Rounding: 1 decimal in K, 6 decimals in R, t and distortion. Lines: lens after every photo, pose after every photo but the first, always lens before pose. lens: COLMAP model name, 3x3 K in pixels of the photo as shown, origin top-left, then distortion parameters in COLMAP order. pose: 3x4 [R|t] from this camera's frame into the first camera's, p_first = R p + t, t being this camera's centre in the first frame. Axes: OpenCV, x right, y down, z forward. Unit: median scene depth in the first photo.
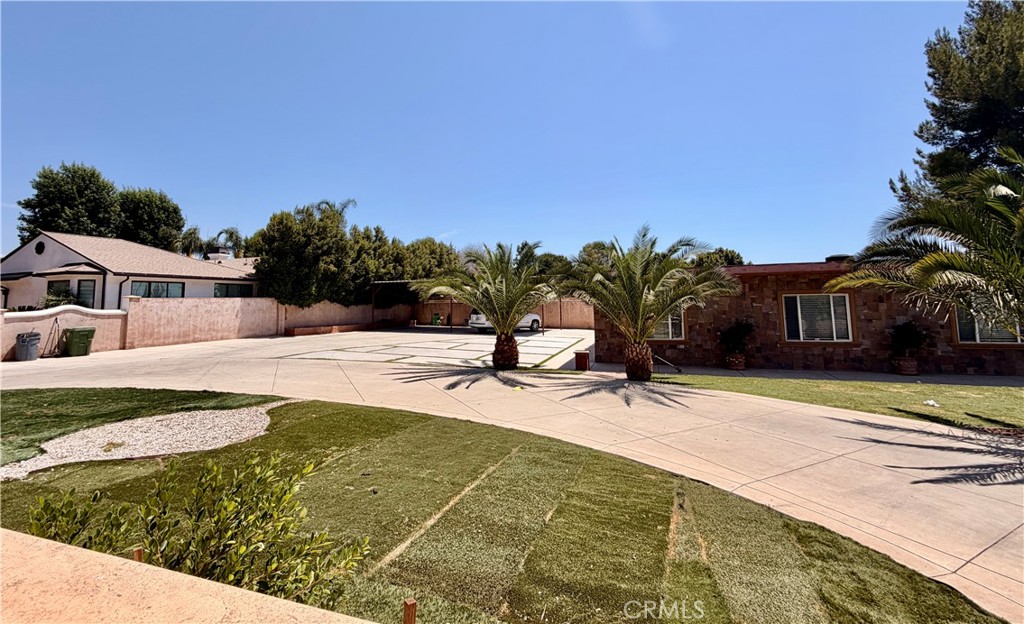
lens RADIAL K [[438.4, 0, 510.1], [0, 438.4, 259.6], [0, 0, 1]] dist [0.001785, 0.000247]
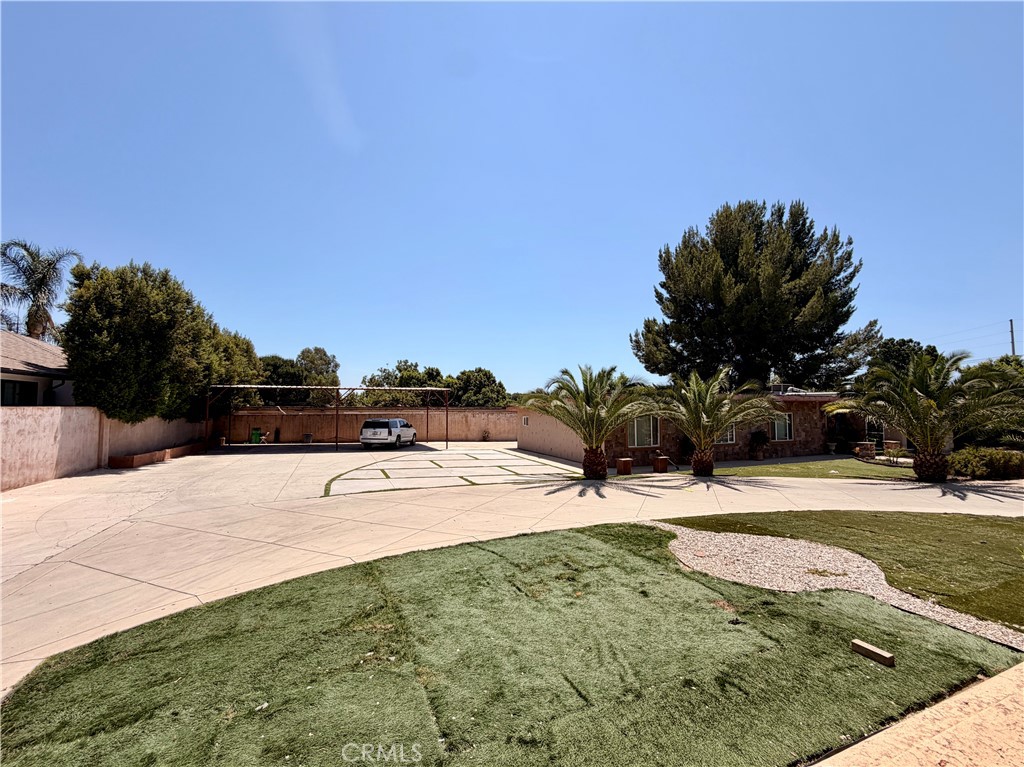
lens RADIAL K [[434.4, 0, 512.0], [0, 434.4, 383.5], [0, 0, 1]] dist [0.000209, -0.000290]
pose [[0.753366, 0.052461, 0.655505, -0.571935], [-0.072942, 0.997328, 0.004014, 0.012511], [-0.653543, -0.050838, 0.755180, 0.203350]]
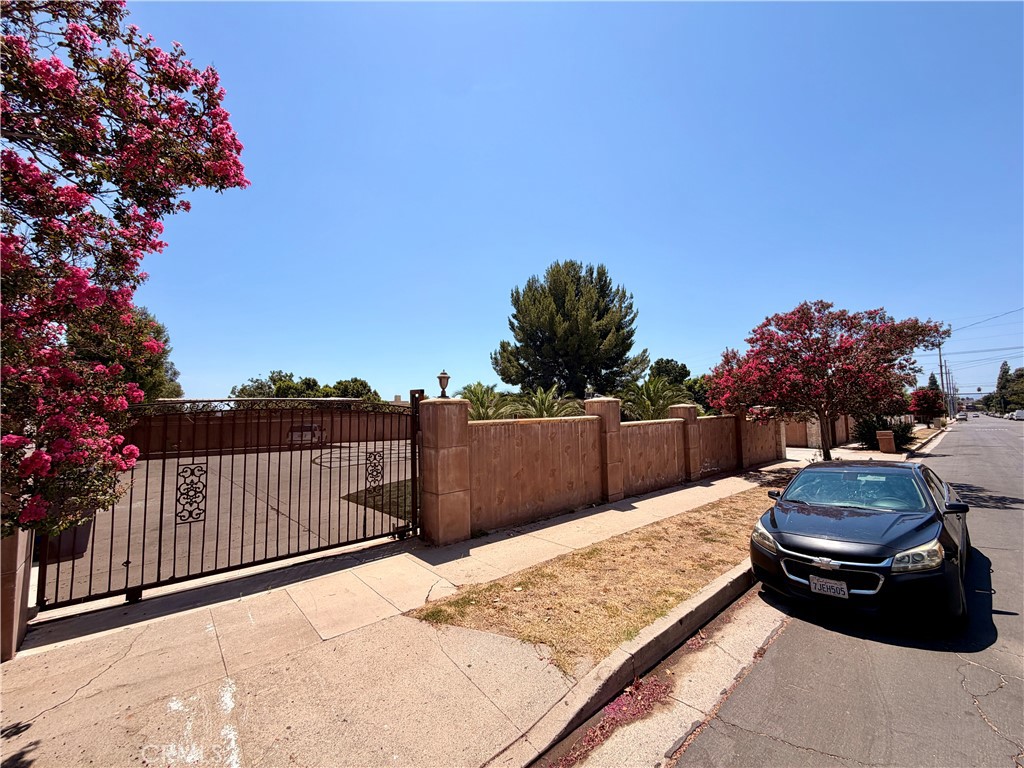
lens RADIAL K [[414.2, 0, 512.0], [0, 414.2, 384.0], [0, 0, 1]] dist [-0.000038, -0.000048]
pose [[0.490726, 0.058636, 0.869339, -0.934462], [-0.061134, 0.997591, -0.032778, 0.007864], [-0.869167, -0.037062, 0.493129, 0.038403]]
